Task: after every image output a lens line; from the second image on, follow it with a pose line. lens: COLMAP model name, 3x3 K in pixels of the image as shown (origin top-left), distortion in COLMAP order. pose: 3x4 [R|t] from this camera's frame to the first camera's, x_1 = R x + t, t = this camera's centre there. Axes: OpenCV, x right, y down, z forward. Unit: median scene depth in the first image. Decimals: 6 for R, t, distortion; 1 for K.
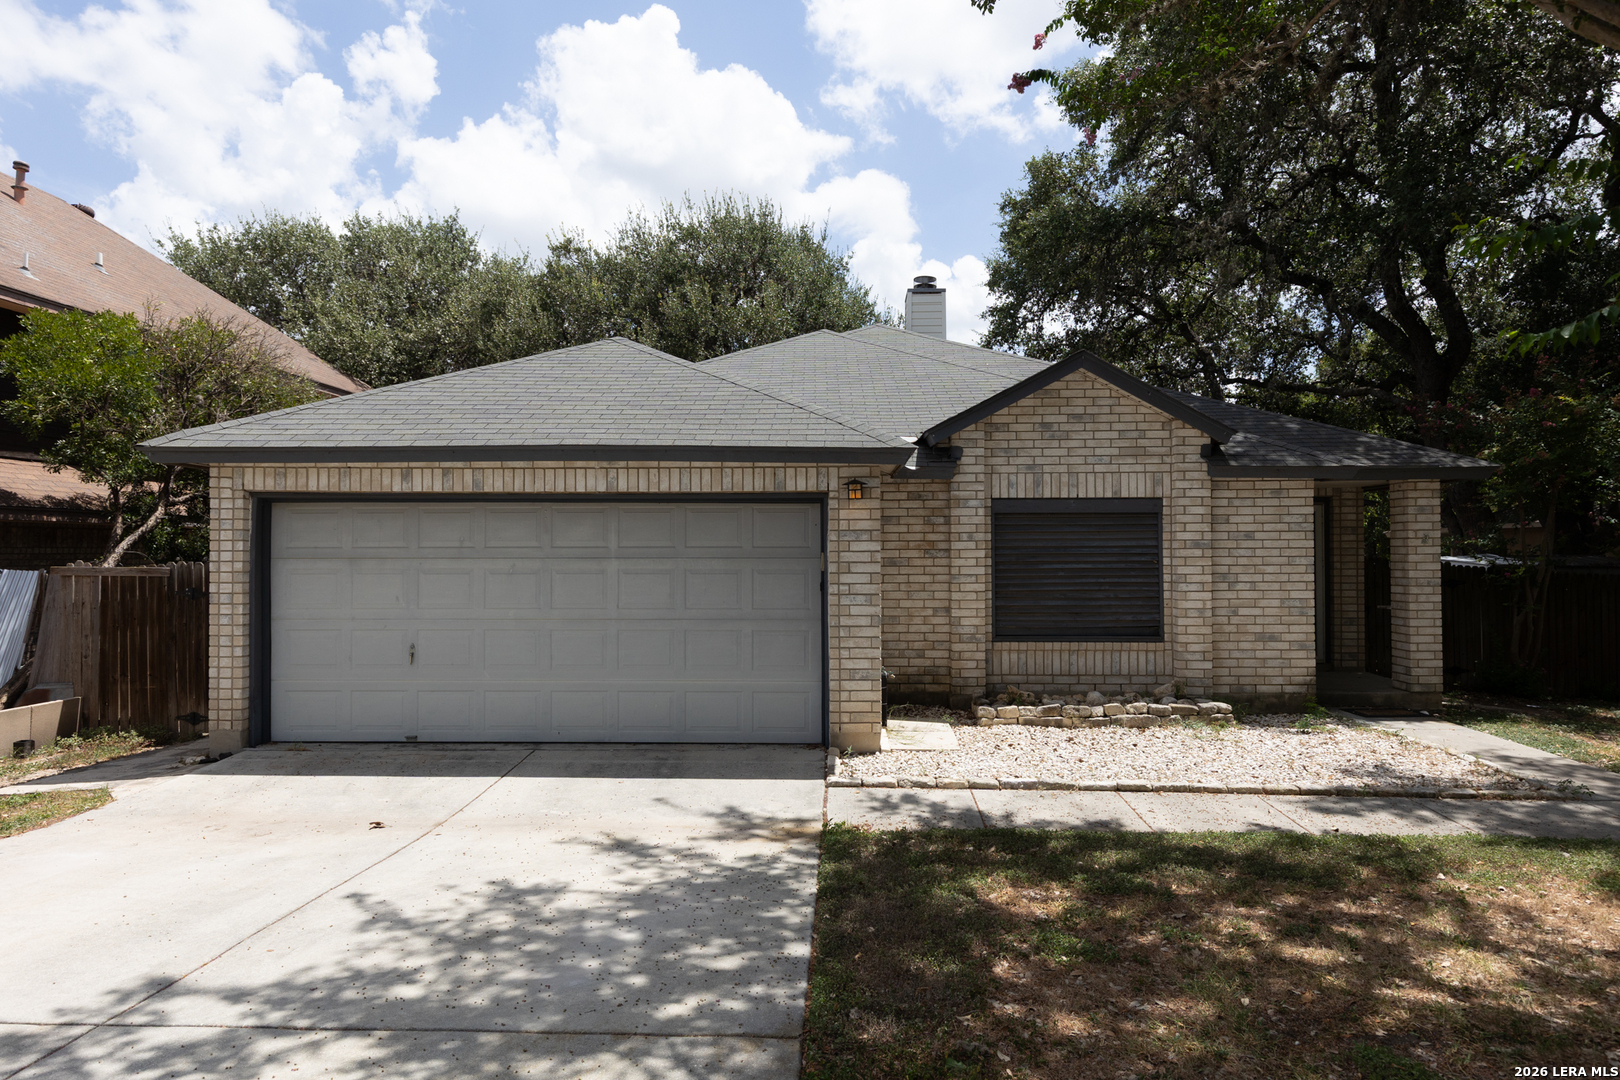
lens RADIAL K [[911.7, 0, 818.0], [0, 911.7, 539.4], [0, 0, 1]] dist [0.008487, -0.001562]
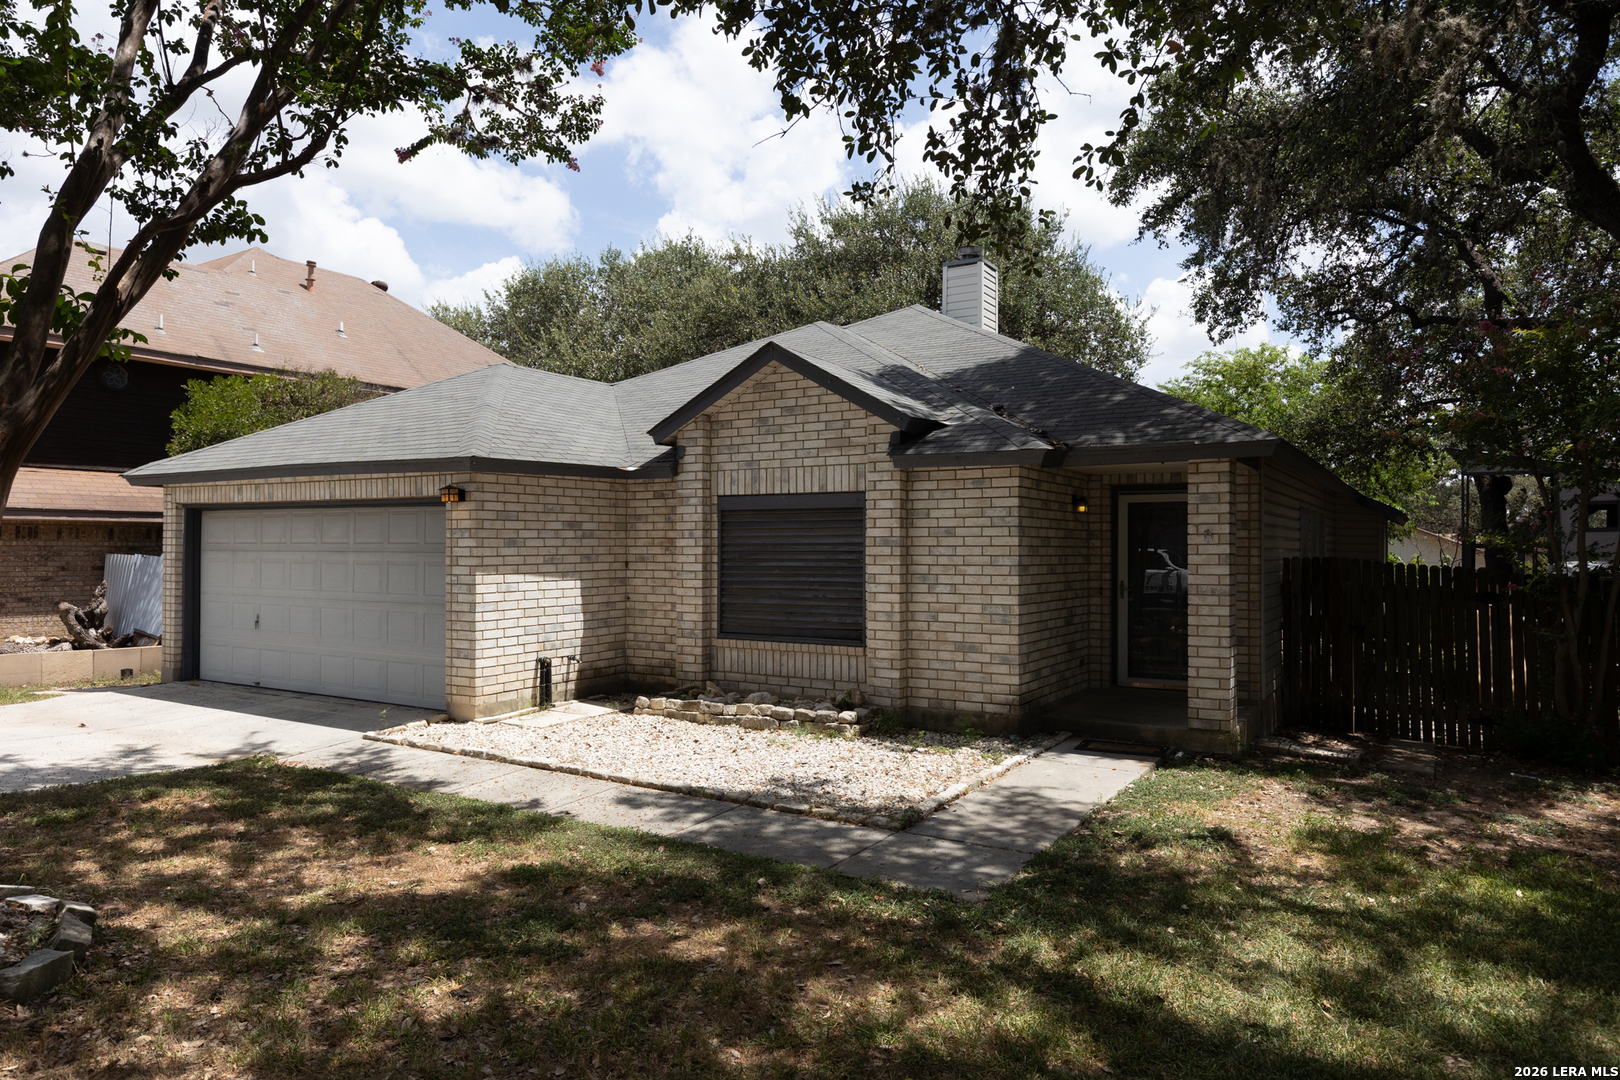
lens RADIAL K [[1014.7, 0, 818.0], [0, 1014.7, 534.8], [0, 0, 1]] dist [0.000271, -0.000758]
pose [[0.872309, -0.002383, -0.488950, 0.841985], [0.000268, 0.999990, -0.004395, 0.003011], [0.488955, 0.003703, 0.872301, 0.078215]]
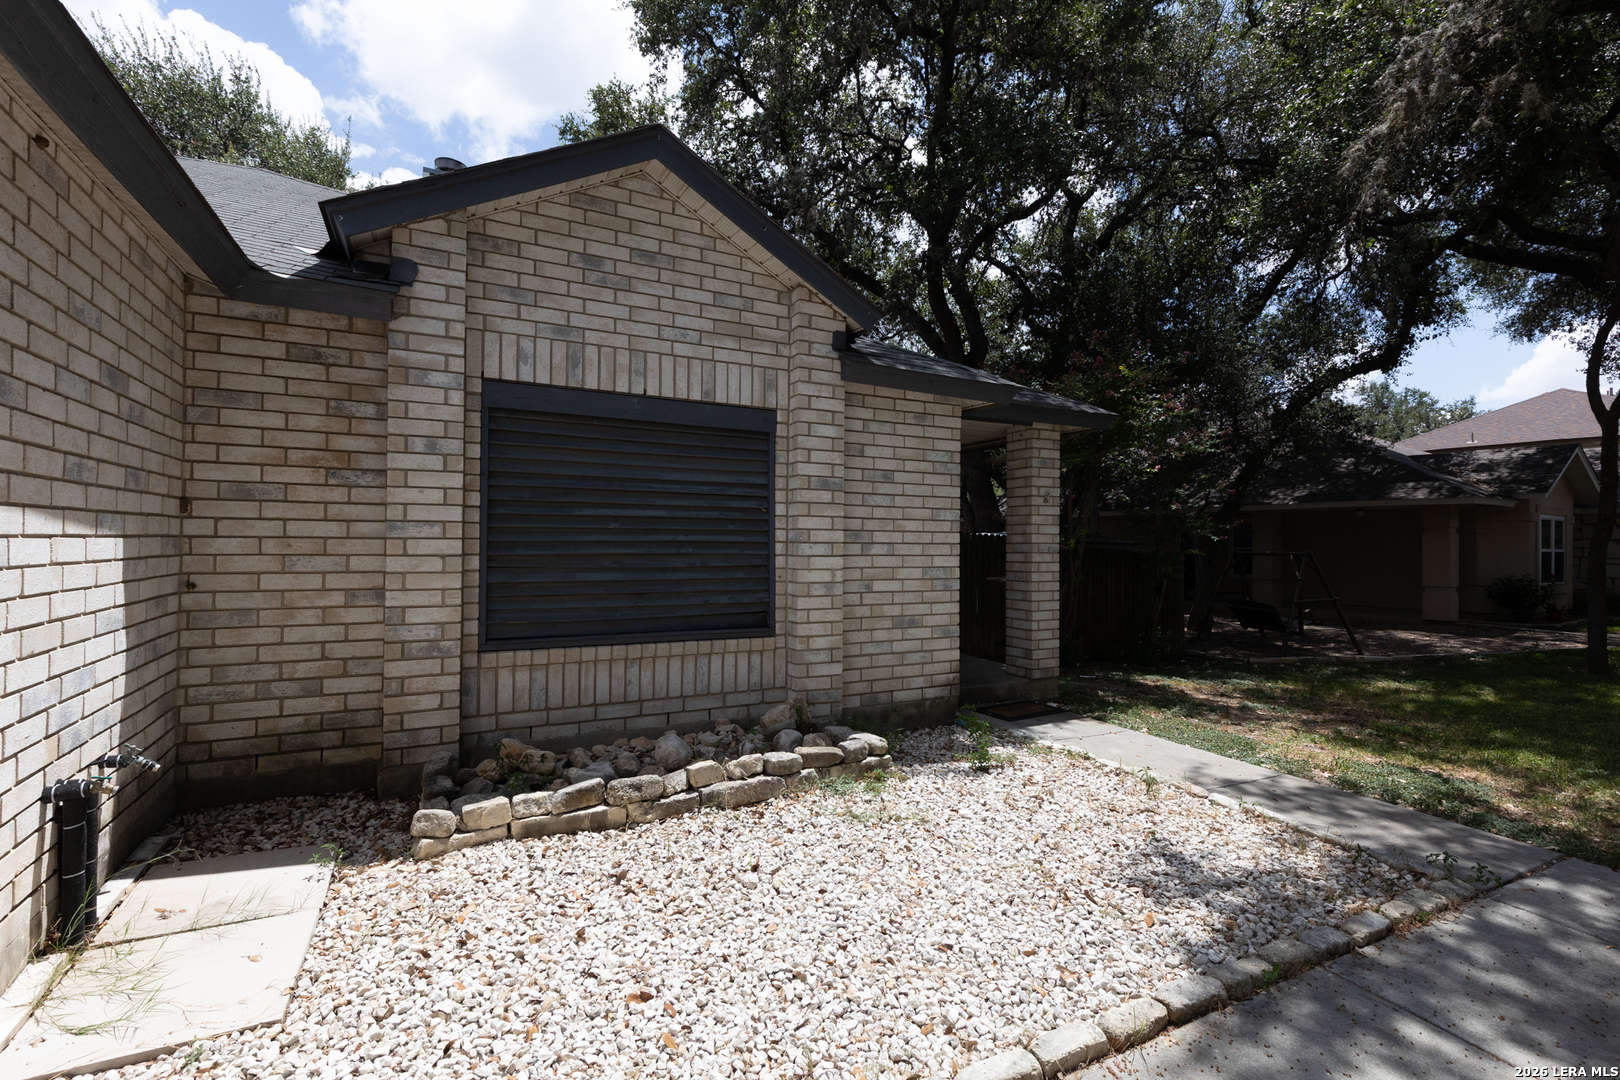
lens RADIAL K [[724.6, 0, 816.3], [0, 724.6, 534.5], [0, 0, 1]] dist [0.005362, -0.000964]
pose [[0.869828, 0.018220, 0.493018, 0.154577], [-0.017391, 0.999829, -0.006267, 0.044398], [-0.493048, -0.003123, 0.869997, 0.547988]]
